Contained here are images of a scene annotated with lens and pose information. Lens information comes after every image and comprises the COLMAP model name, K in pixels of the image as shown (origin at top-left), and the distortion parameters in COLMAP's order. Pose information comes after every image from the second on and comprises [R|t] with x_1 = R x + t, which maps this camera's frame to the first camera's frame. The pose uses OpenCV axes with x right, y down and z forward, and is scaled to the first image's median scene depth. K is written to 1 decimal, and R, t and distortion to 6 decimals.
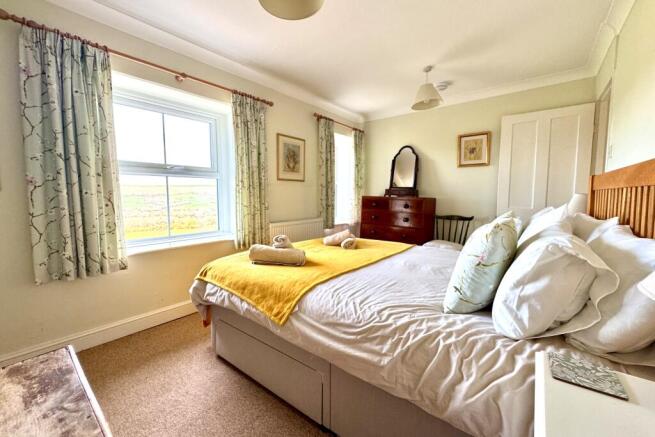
lens RADIAL K [[266.7, 0, 327.7], [0, 266.7, 216.7], [0, 0, 1]] dist [0.001375, 0.000213]
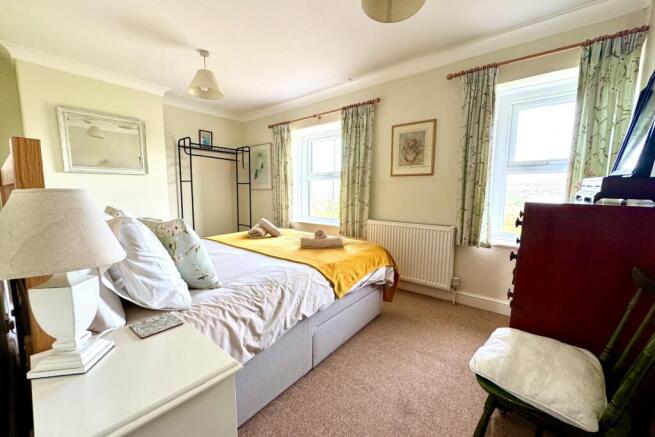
lens RADIAL K [[266.7, 0, 327.8], [0, 266.7, 221.2], [0, 0, 1]] dist [0.001375, 0.000213]
pose [[-0.028562, 0.109313, -0.993597, 0.771260], [-0.091524, 0.989541, 0.111498, -0.065712], [0.995393, 0.094123, -0.018259, 0.812555]]
